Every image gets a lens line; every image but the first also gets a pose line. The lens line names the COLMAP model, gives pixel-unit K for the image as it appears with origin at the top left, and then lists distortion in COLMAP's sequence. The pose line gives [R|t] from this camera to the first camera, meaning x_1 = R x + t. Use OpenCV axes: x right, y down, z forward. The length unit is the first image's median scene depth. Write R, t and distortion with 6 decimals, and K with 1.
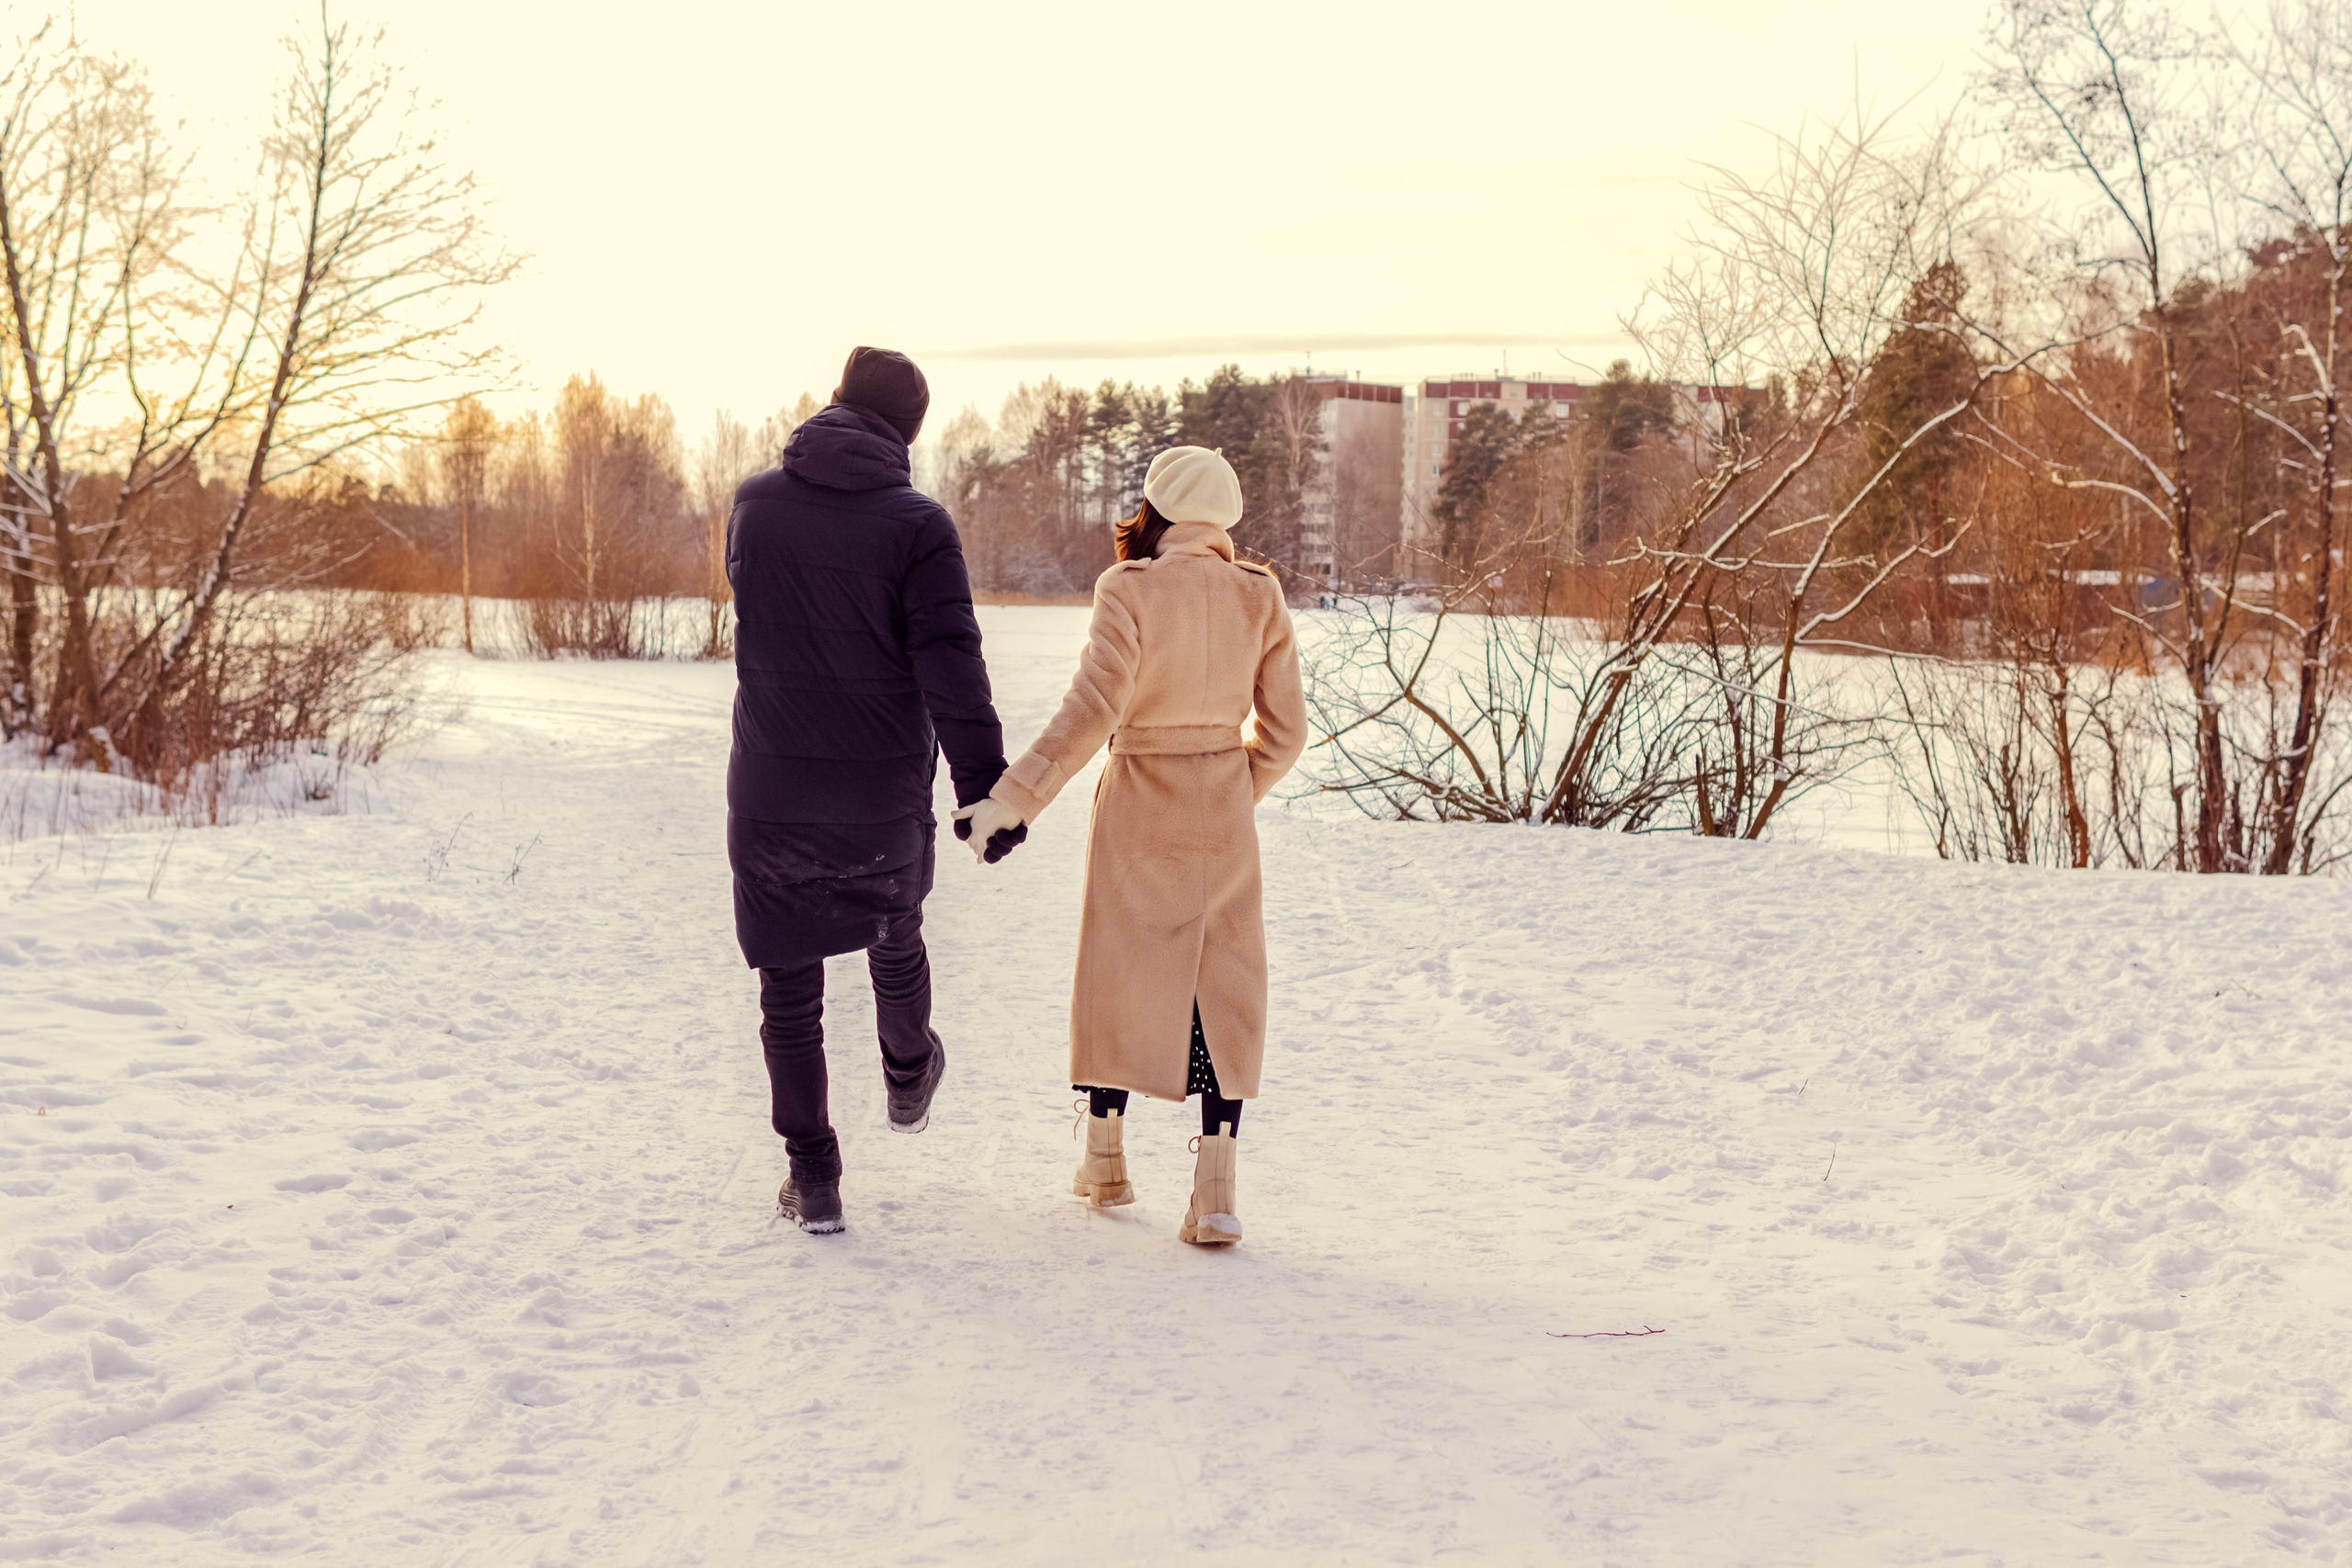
lens RADIAL K [[2630.0, 0, 1286.1], [0, 2630.0, 784.8], [0, 0, 1]] dist [0.014119, 0.009261]
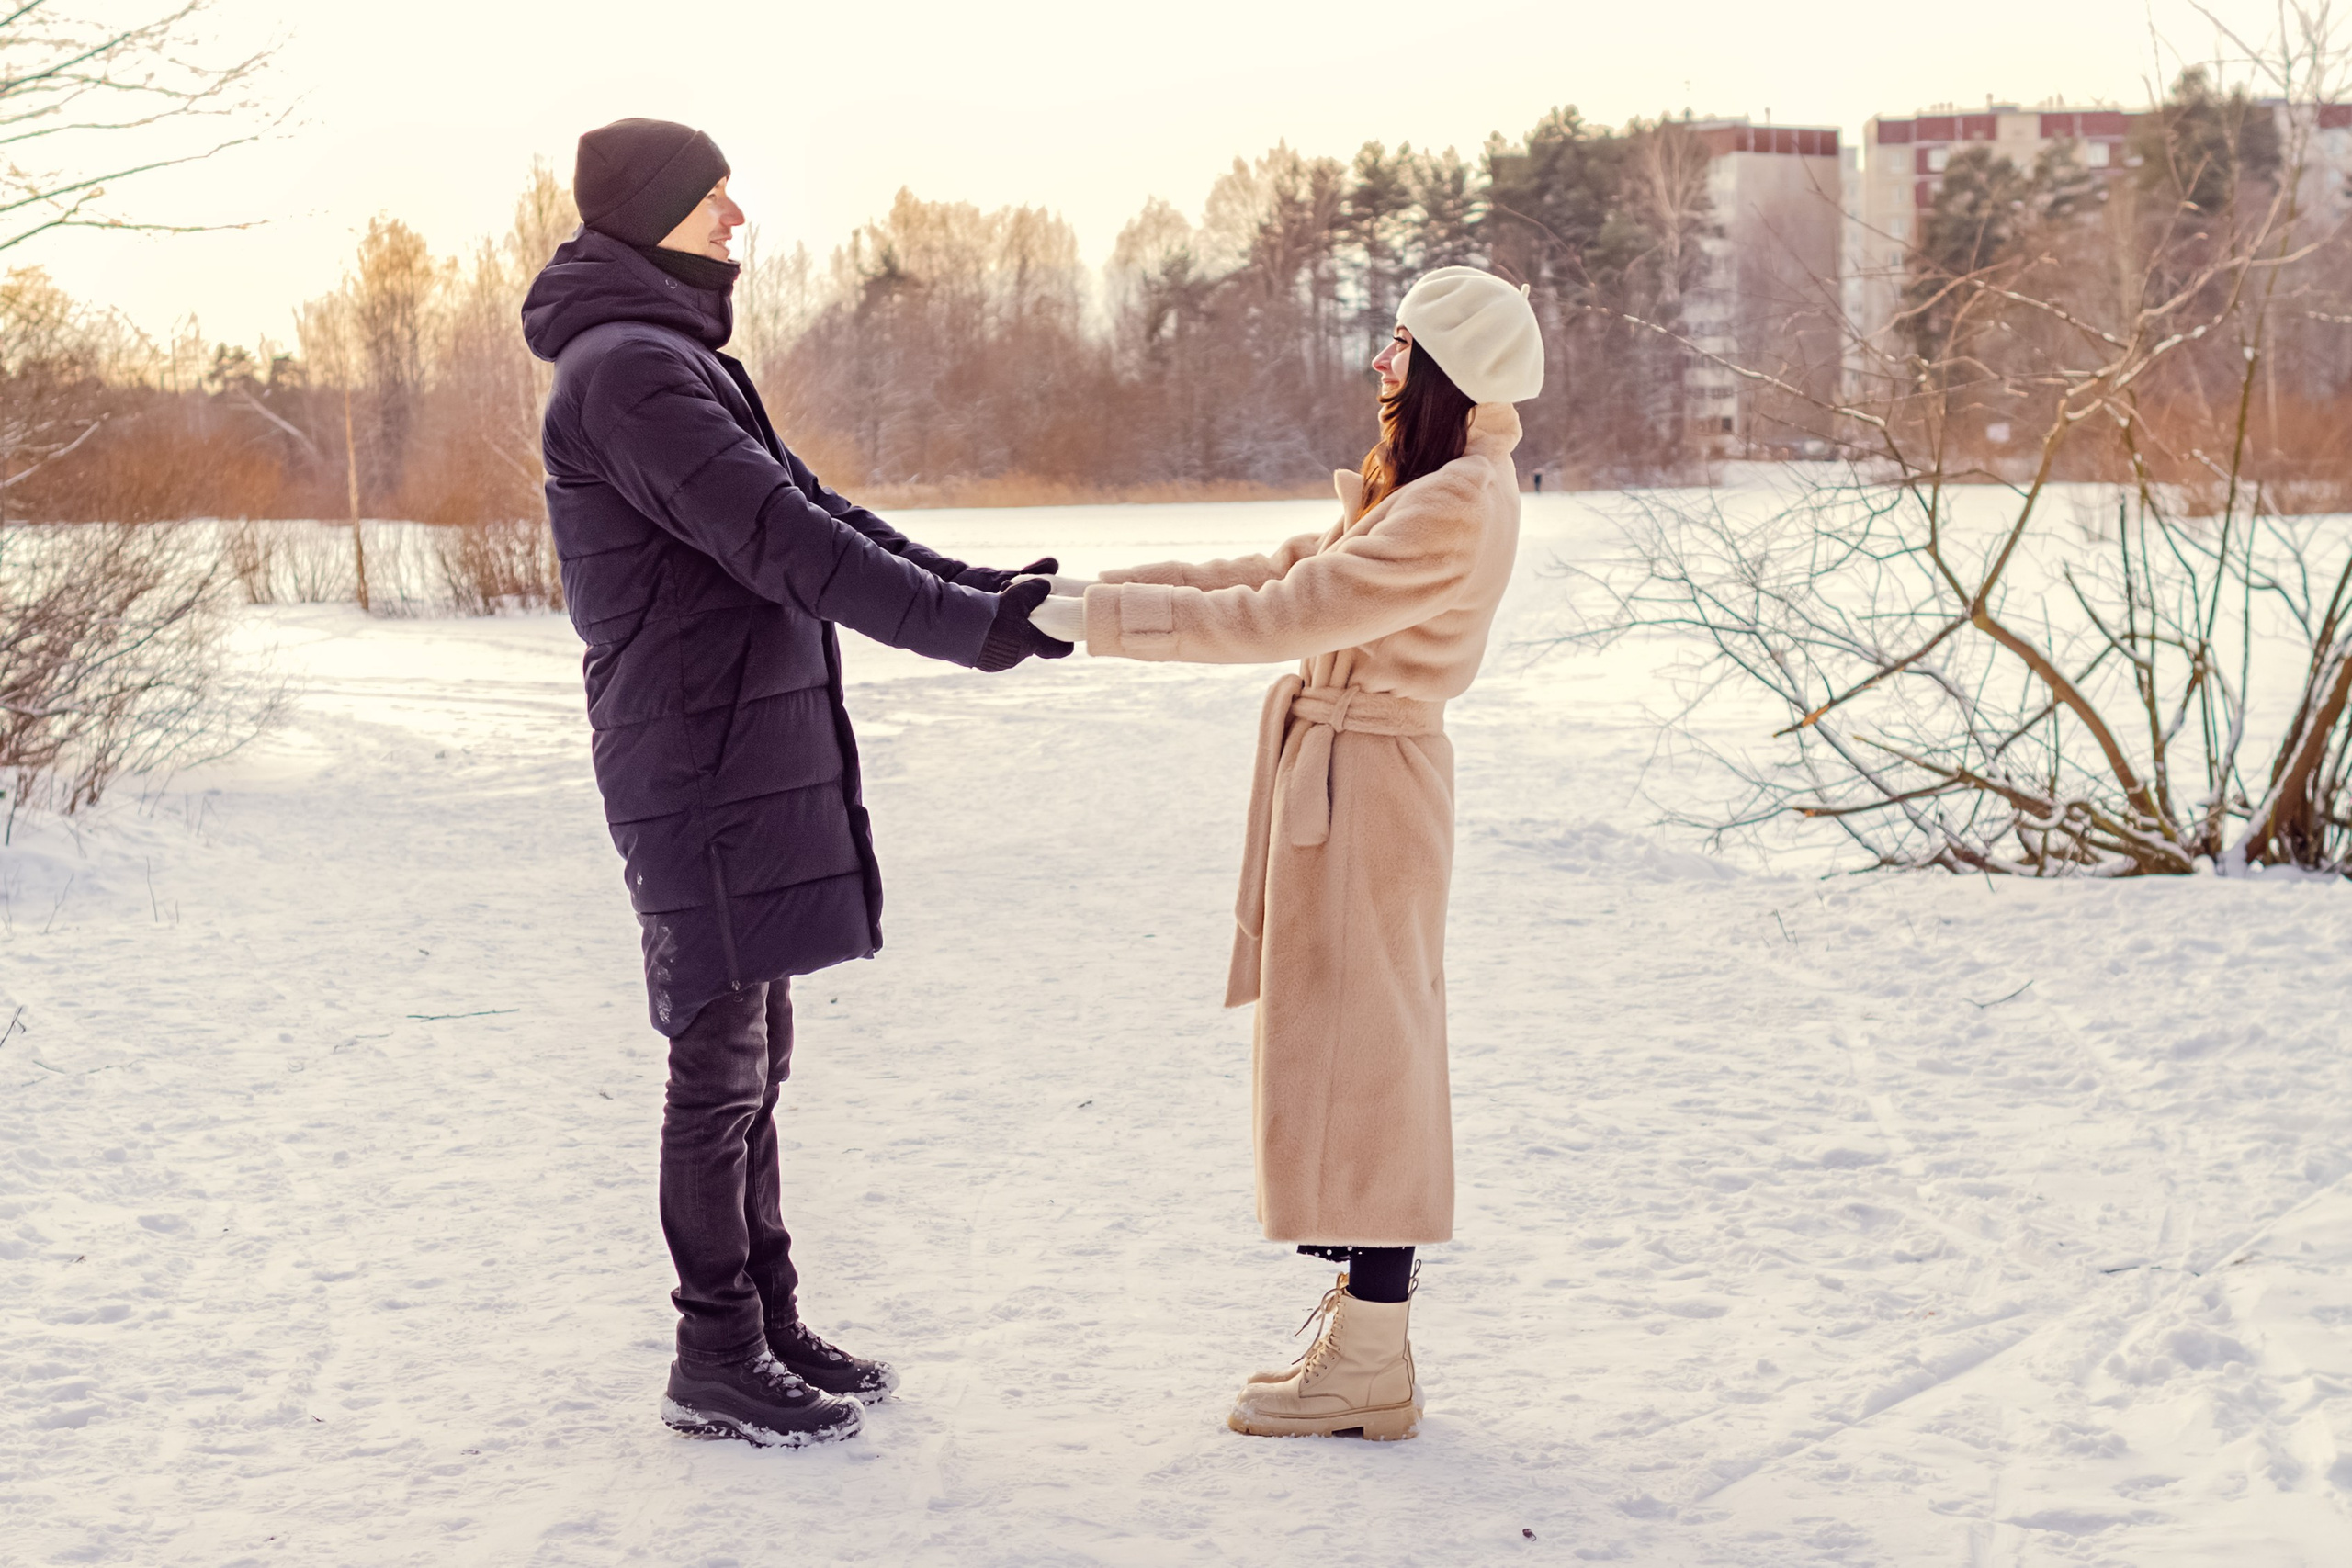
lens RADIAL K [[2630.0, 0, 1286.1], [0, 2630.0, 784.8], [0, 0, 1]] dist [0.014119, 0.009261]
pose [[0.991475, -0.031470, -0.126440, -0.012693], [0.034403, 0.999186, 0.021084, -0.012453], [0.125674, -0.025254, 0.991750, 0.362146]]
